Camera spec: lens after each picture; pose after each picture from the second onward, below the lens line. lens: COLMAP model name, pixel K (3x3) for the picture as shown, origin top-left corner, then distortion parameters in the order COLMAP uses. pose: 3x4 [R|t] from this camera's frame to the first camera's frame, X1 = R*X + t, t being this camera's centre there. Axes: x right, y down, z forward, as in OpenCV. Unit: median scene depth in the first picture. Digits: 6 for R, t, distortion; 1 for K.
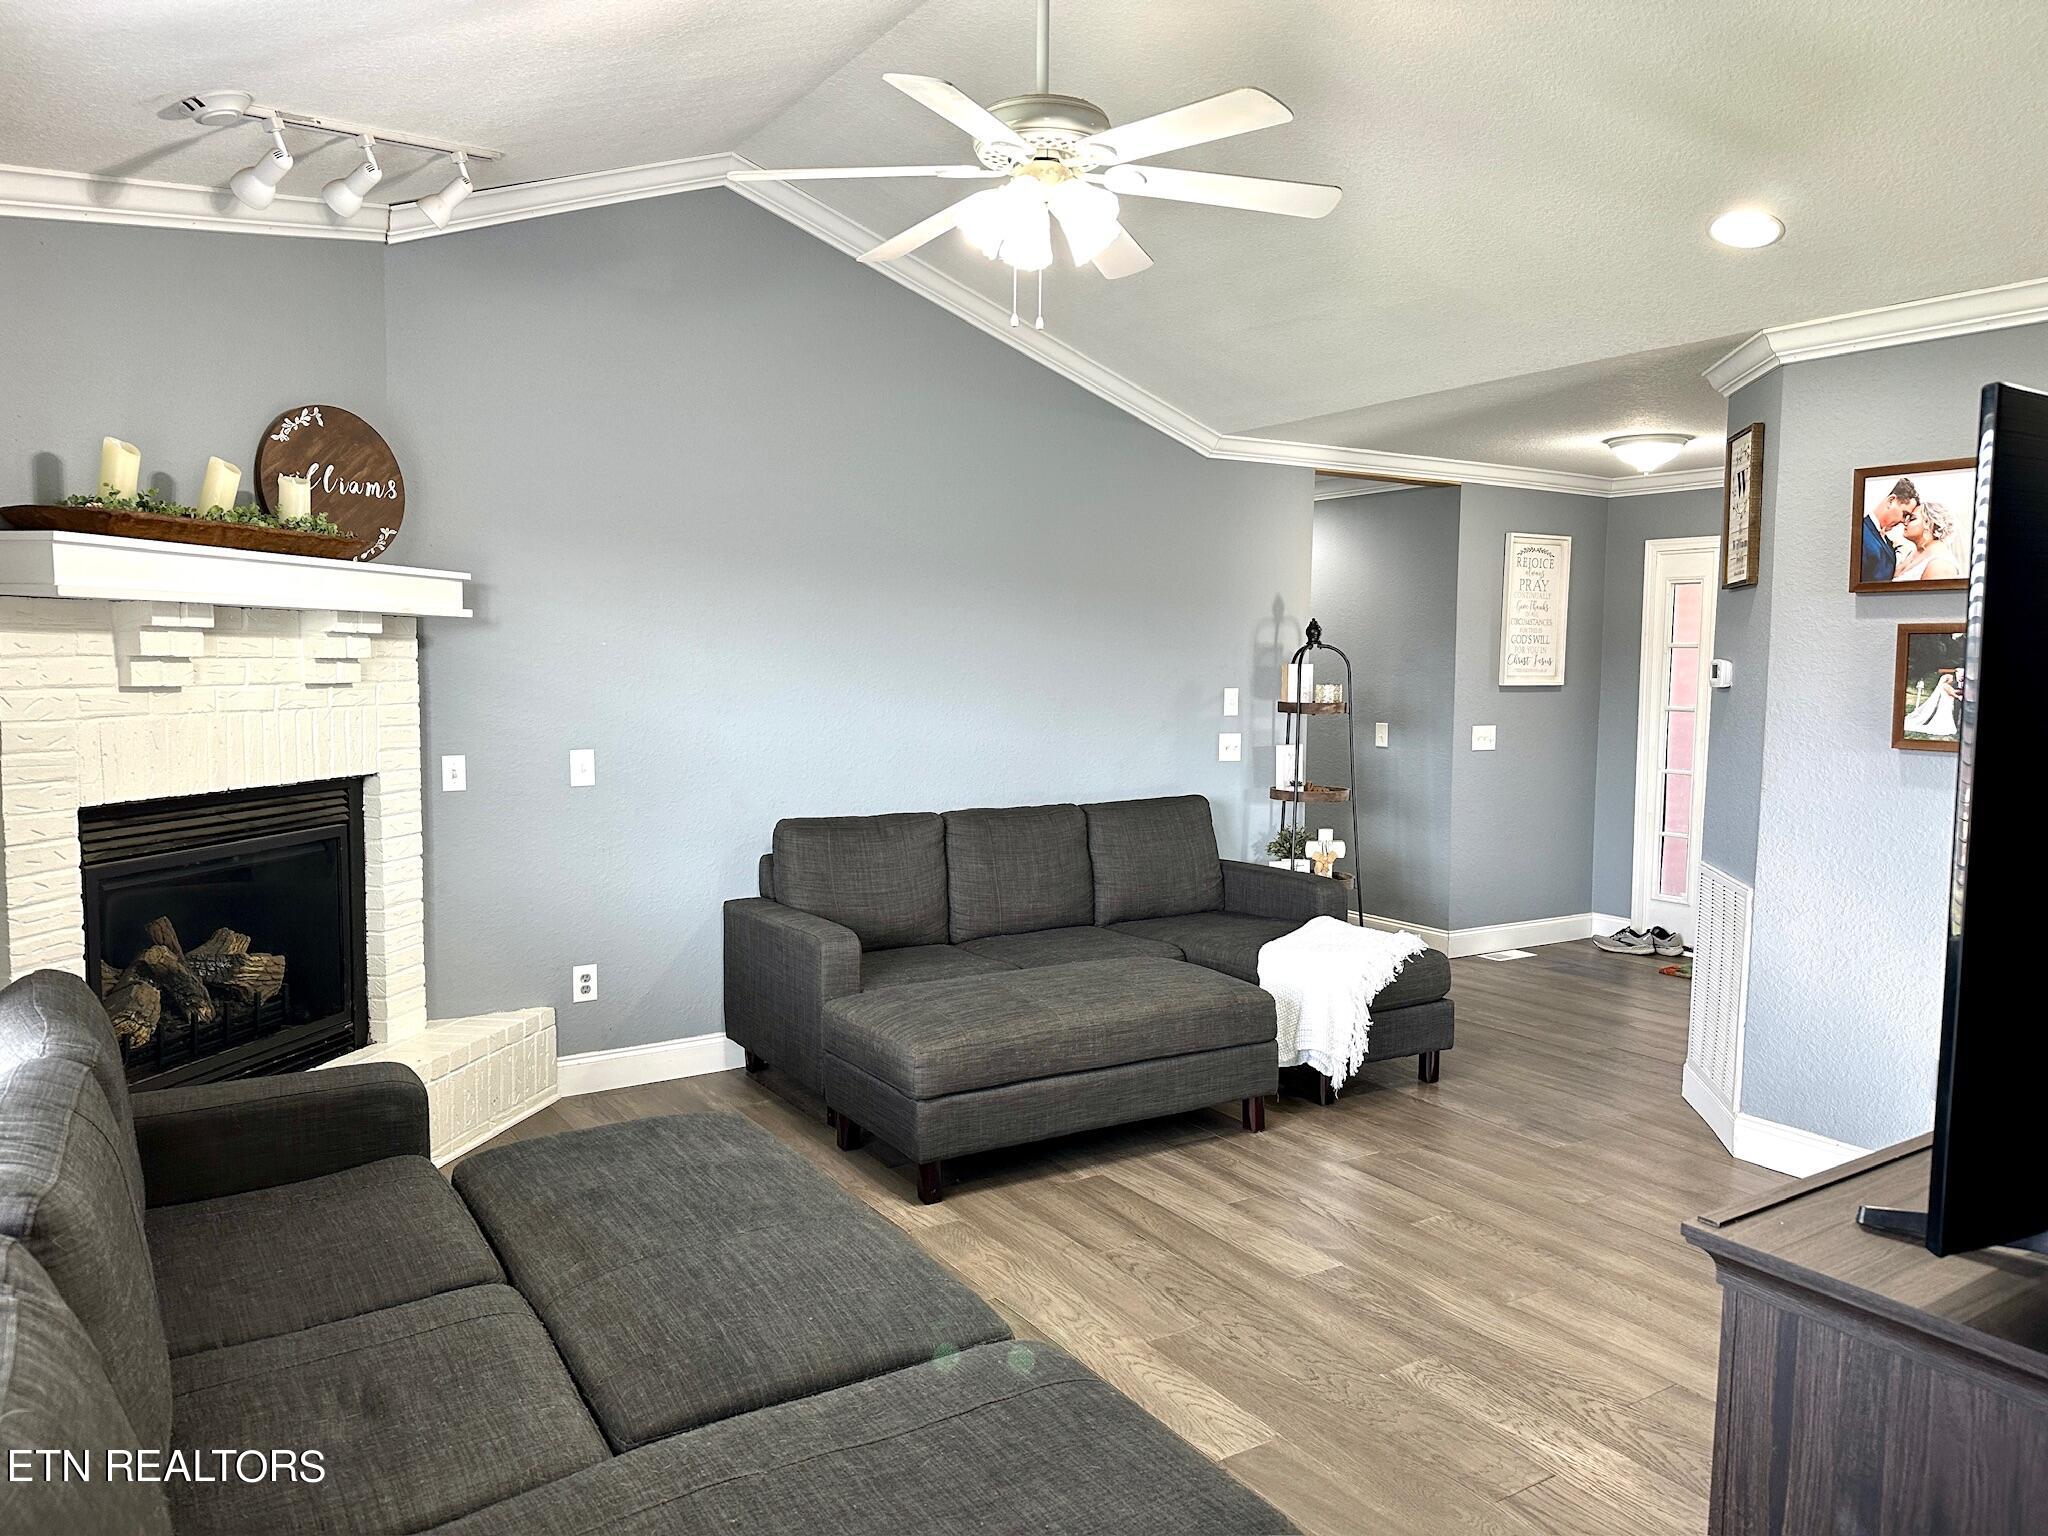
lens RADIAL K [[1419.8, 0, 1024.0], [0, 1419.8, 768.0], [0, 0, 1]] dist [0.136602, -0.209473]
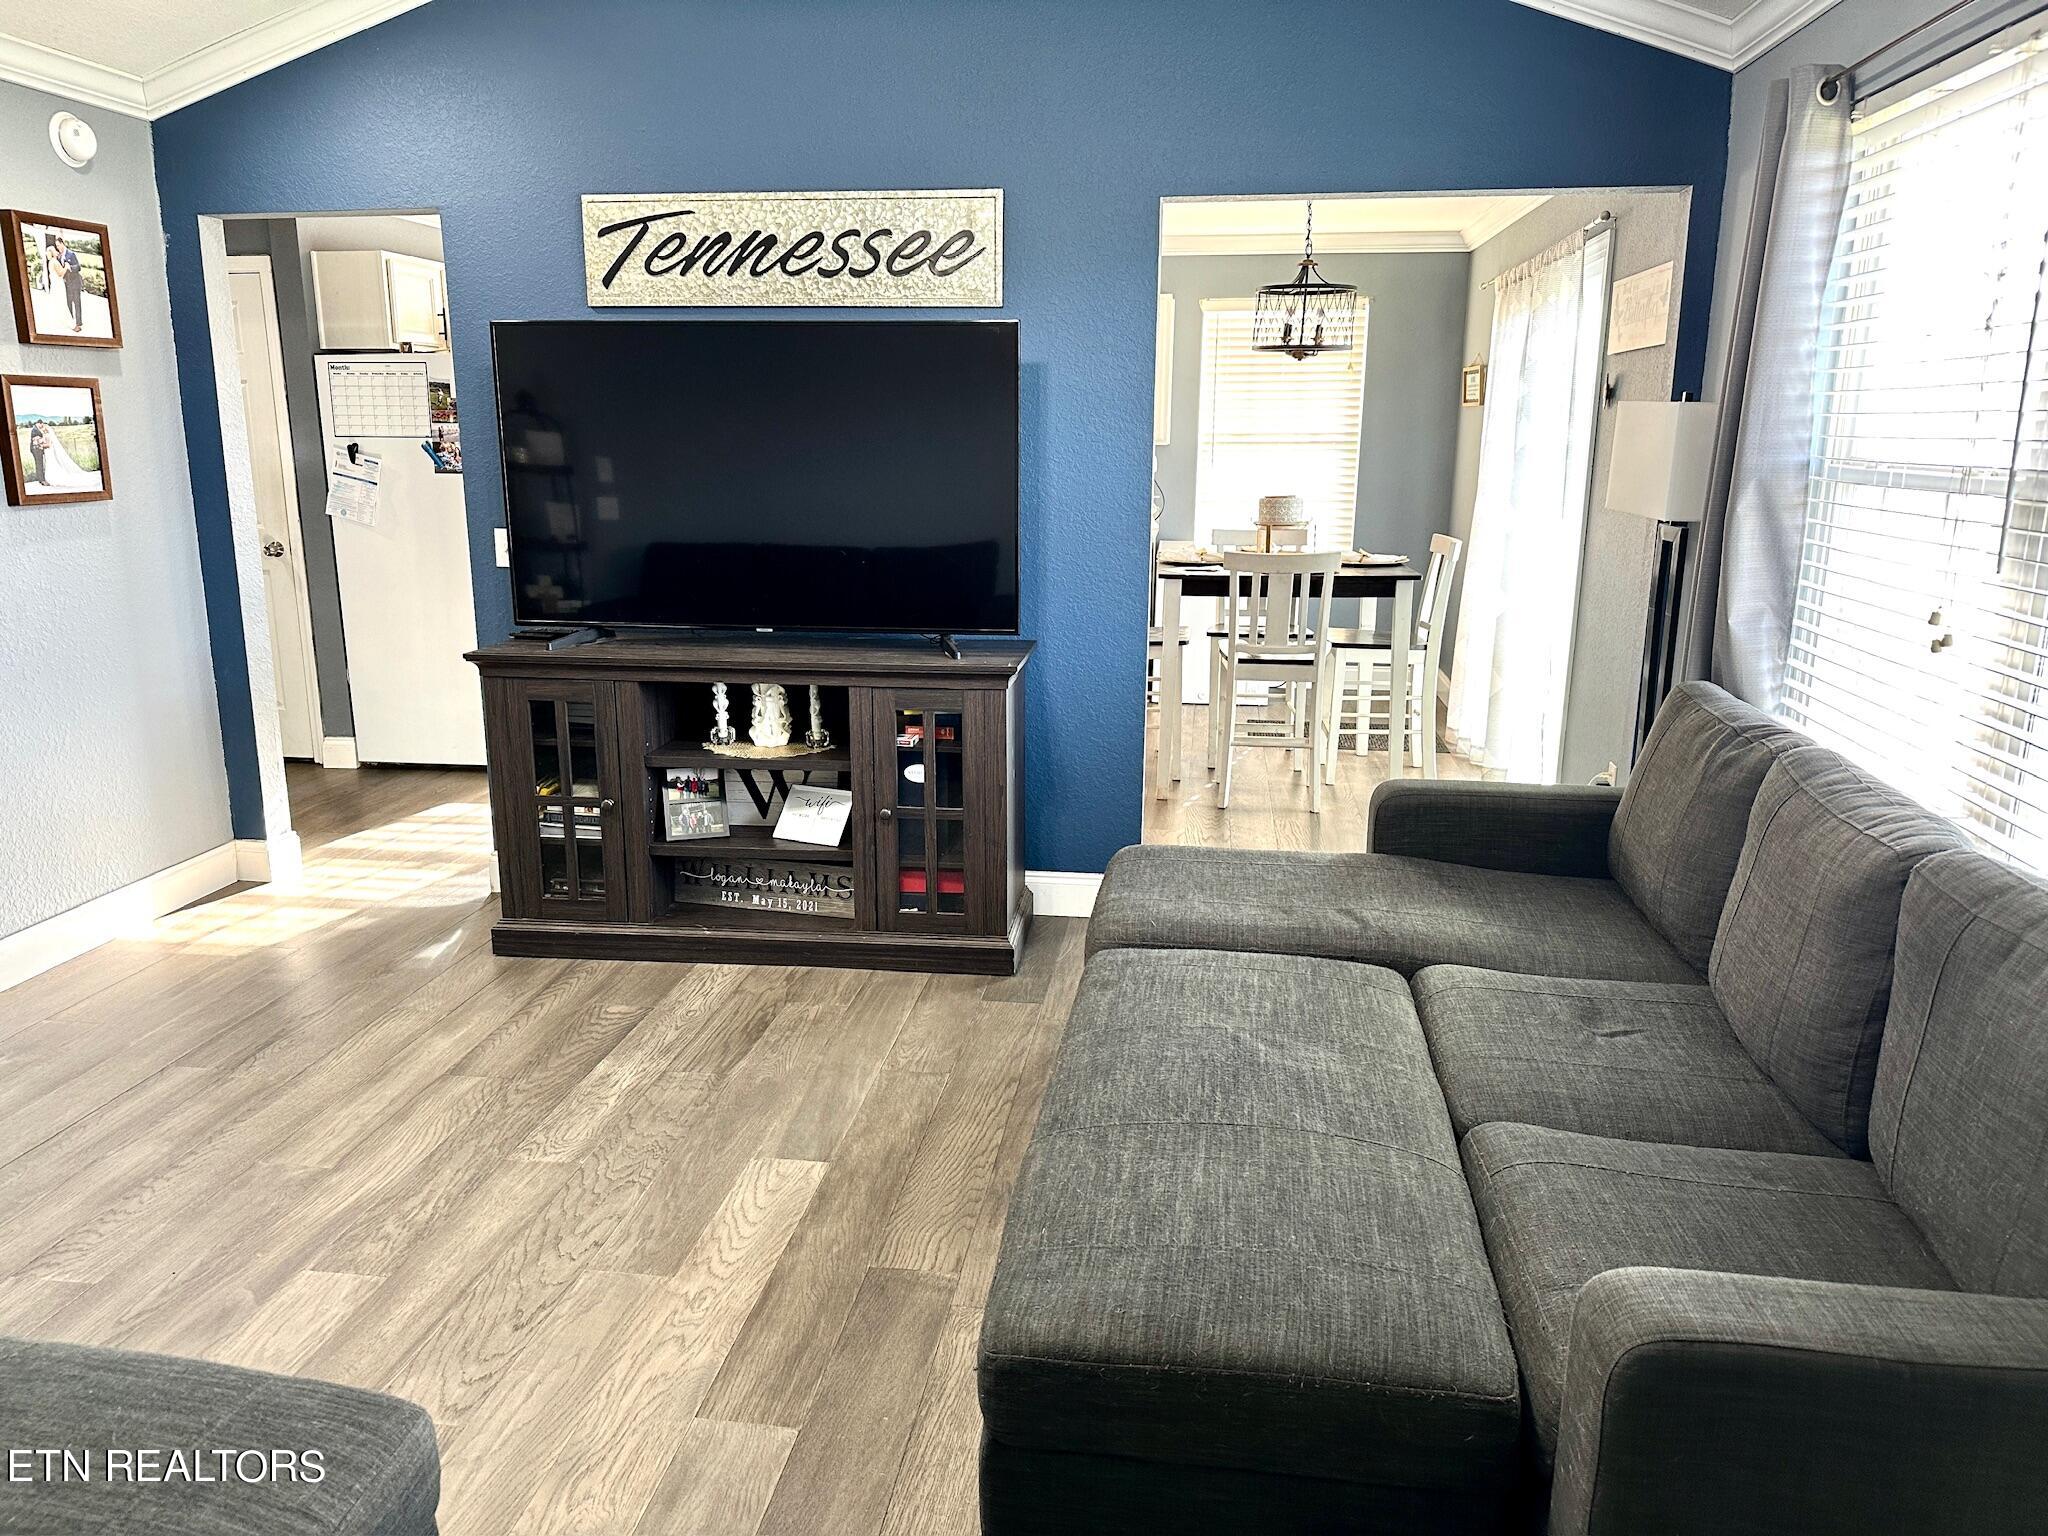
lens RADIAL K [[1419.8, 0, 1024.0], [0, 1419.8, 768.0], [0, 0, 1]] dist [0.136602, -0.209473]
pose [[-0.761214, -0.163361, 0.627588, -0.480274], [0.039435, 0.954300, 0.296236, -0.100327], [-0.647301, 0.250248, -0.719984, 1.255881]]
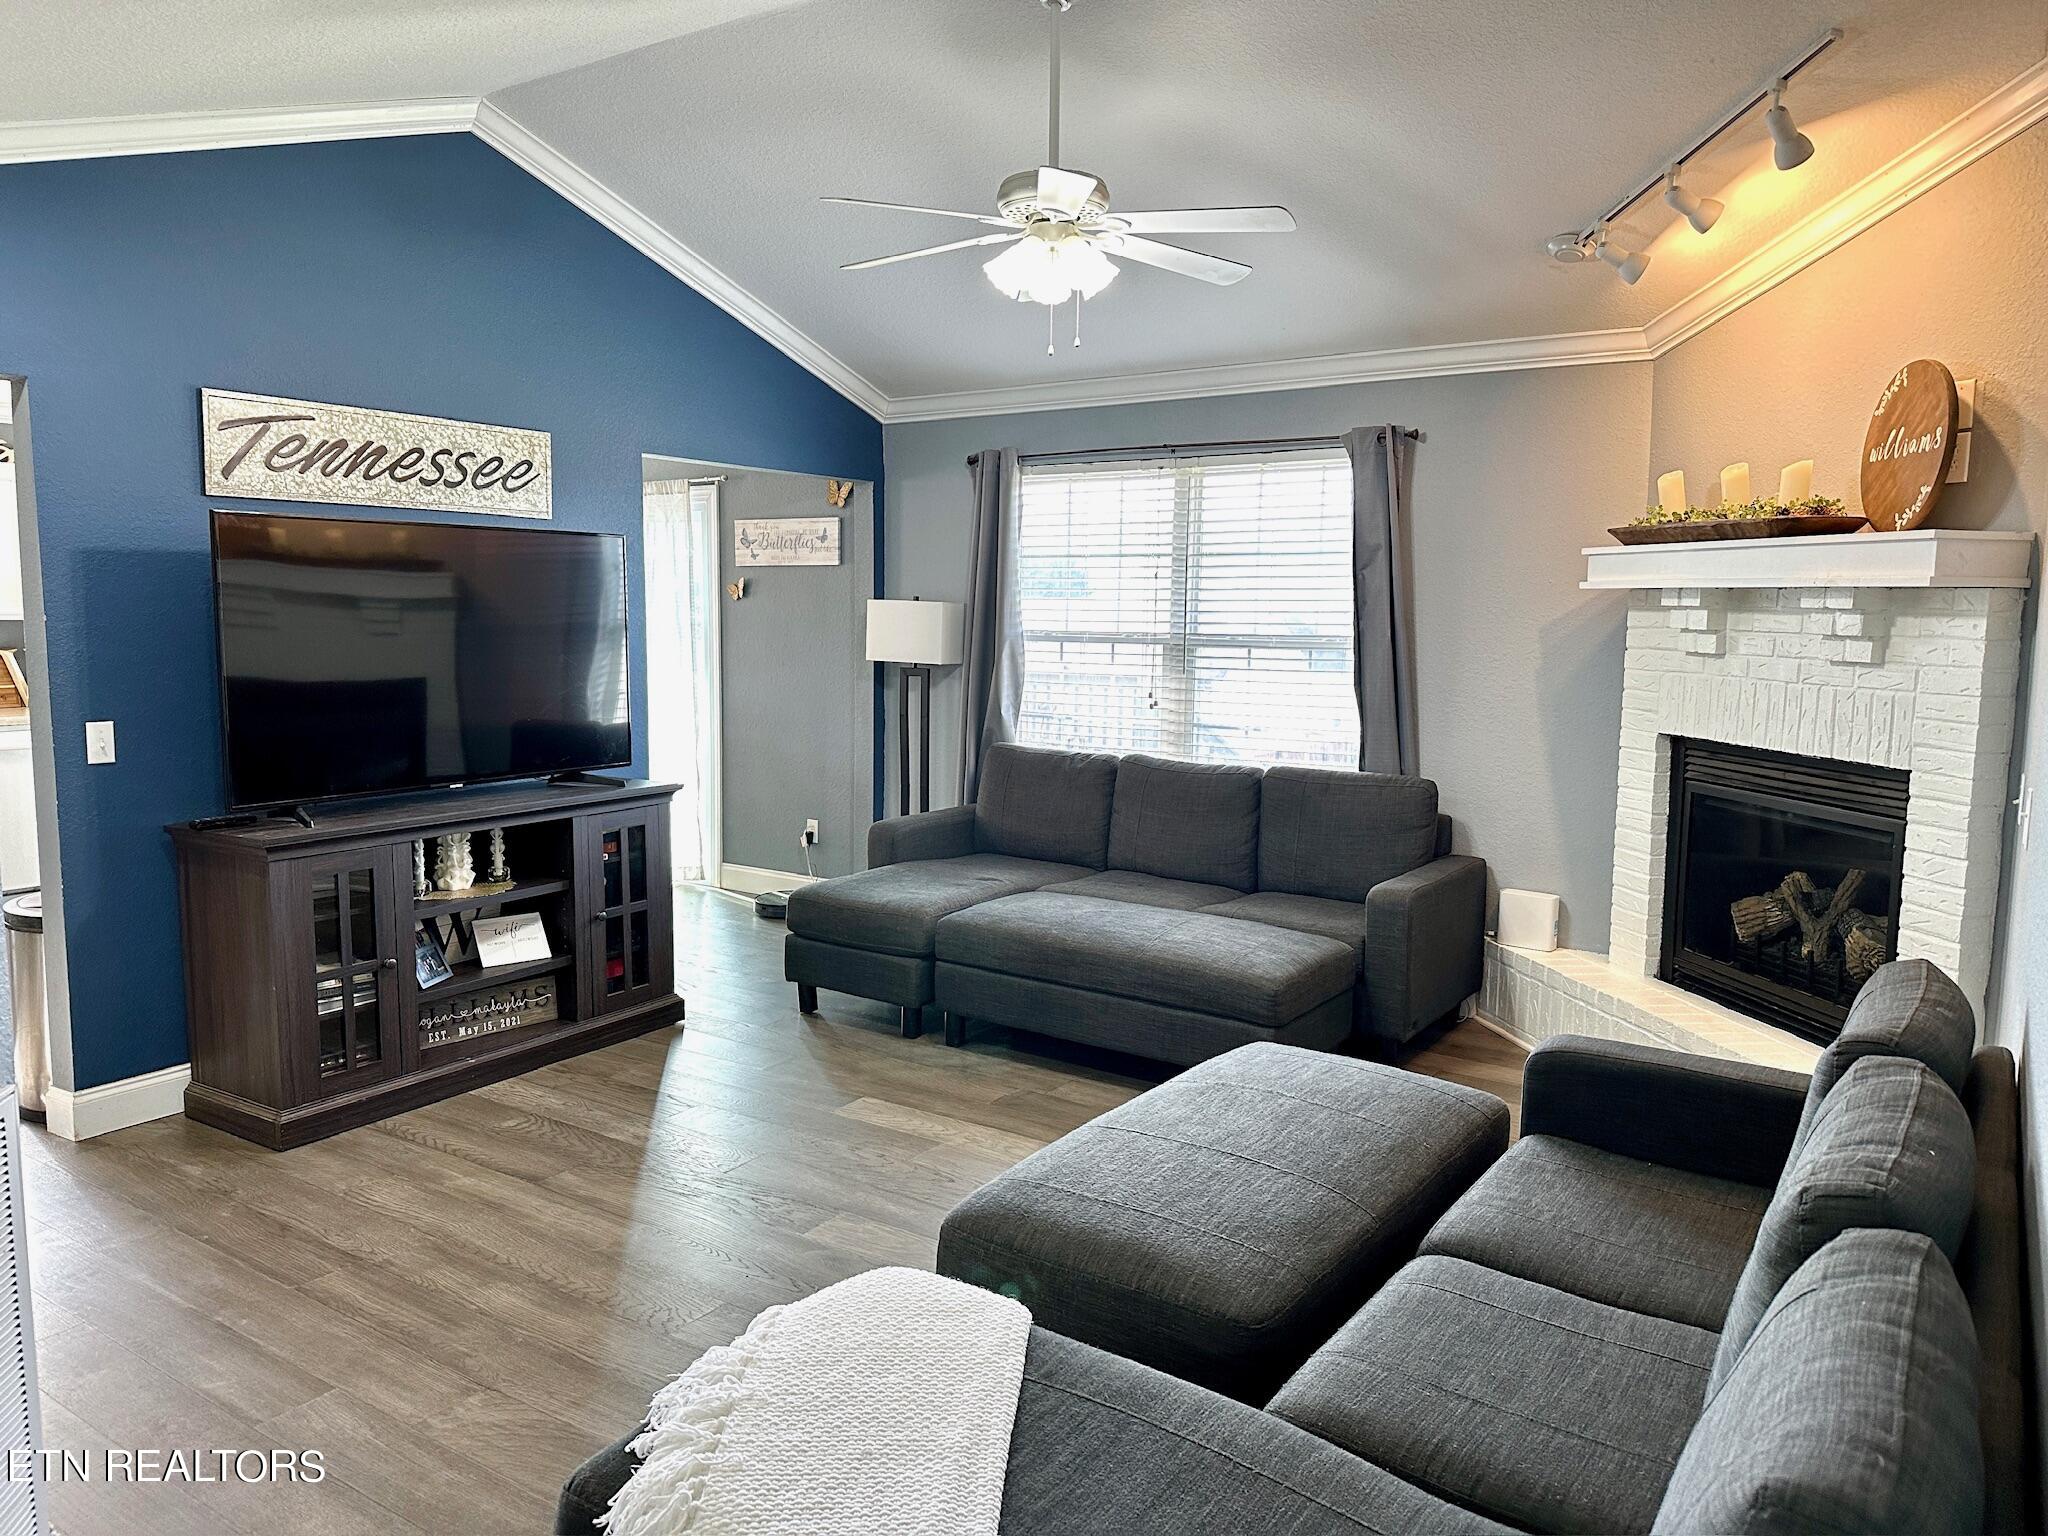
lens RADIAL K [[1419.8, 0, 1024.0], [0, 1419.8, 768.0], [0, 0, 1]] dist [0.136602, -0.209473]
pose [[-0.916536, 0.024296, -0.399213, 0.476225], [-0.053018, 0.981964, 0.181484, -0.156356], [0.396422, 0.187502, -0.898717, 1.923103]]
